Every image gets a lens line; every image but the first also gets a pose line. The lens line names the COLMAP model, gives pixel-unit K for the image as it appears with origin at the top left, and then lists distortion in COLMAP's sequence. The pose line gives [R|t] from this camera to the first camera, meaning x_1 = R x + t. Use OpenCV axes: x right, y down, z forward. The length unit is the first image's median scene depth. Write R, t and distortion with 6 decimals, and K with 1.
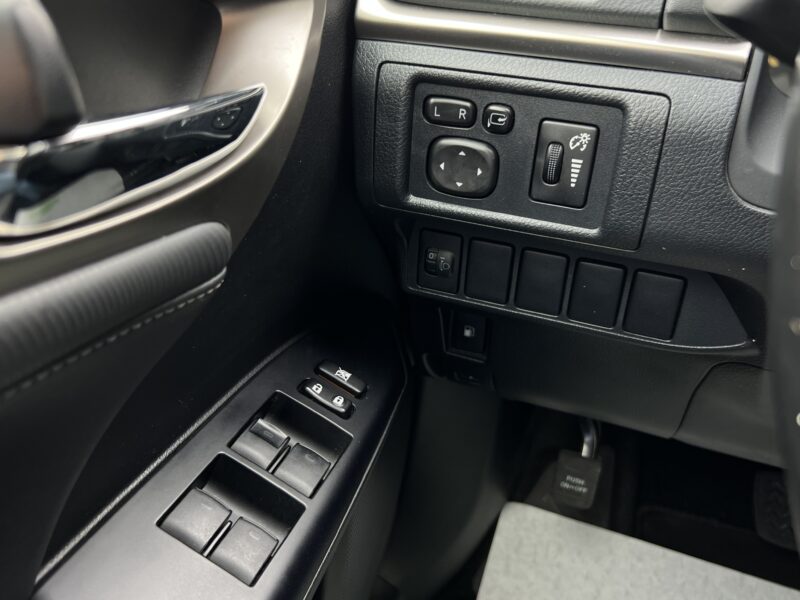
lens RADIAL K [[709.8, 0, 400.0], [0, 709.8, 300.0], [0, 0, 1]] dist [0.125307, -0.294344]
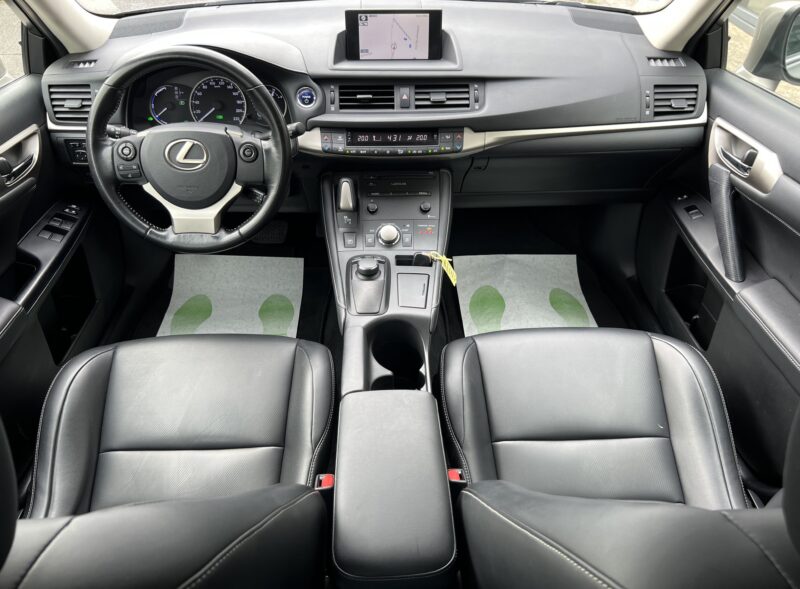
lens RADIAL K [[607.7, 0, 400.0], [0, 607.7, 294.5], [0, 0, 1]] dist [0.104441, -0.209201]
pose [[0.946352, -0.233041, 0.223854, 0.859871], [0.189960, 0.961616, 0.198014, 0.270832], [-0.261407, -0.144868, 0.954296, -3.235117]]
